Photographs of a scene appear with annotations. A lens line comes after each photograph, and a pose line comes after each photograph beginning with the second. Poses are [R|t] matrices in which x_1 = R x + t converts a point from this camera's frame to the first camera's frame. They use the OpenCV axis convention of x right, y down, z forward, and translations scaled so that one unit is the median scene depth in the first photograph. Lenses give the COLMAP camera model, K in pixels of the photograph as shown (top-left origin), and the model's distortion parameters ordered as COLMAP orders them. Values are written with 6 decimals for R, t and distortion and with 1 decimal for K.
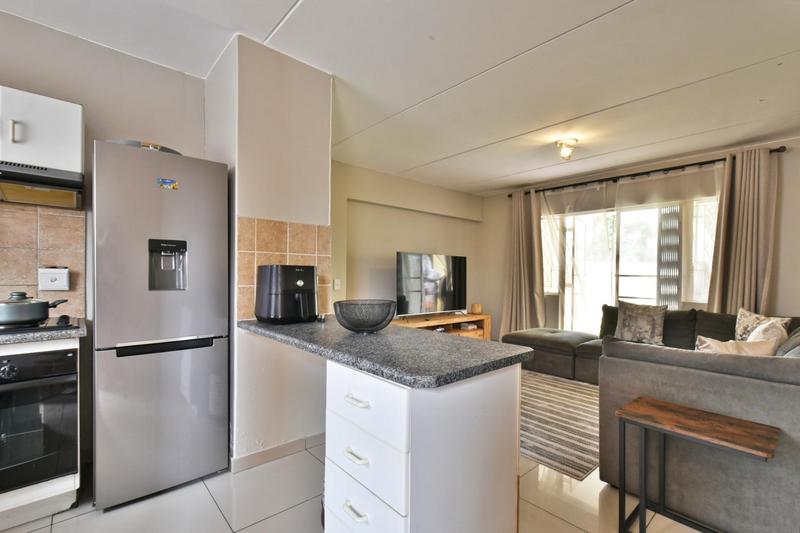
lens RADIAL K [[357.6, 0, 398.7], [0, 357.6, 277.1], [0, 0, 1]] dist [0.002270, -0.000386]
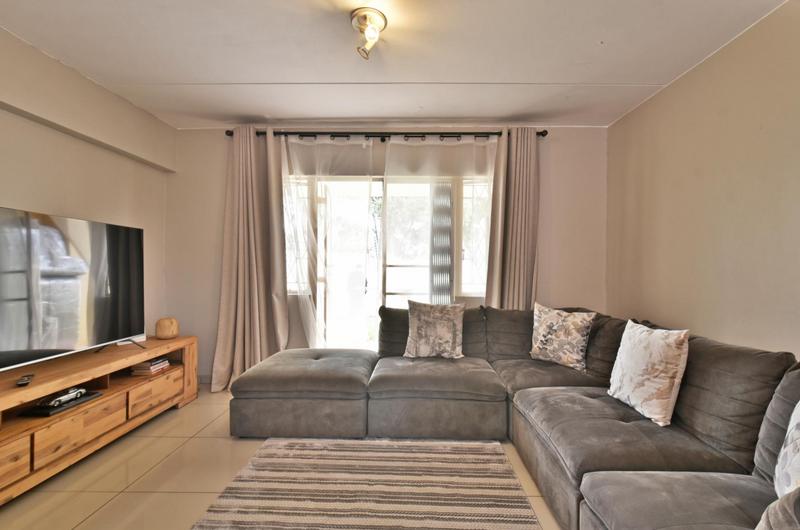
lens RADIAL K [[358.7, 0, 403.6], [0, 358.7, 269.7], [0, 0, 1]] dist [0.001738, -0.000093]
pose [[0.676596, -0.011057, 0.736271, 0.081336], [0.007609, 0.999939, 0.008025, -0.001460], [-0.736315, 0.000172, 0.676639, 0.489818]]
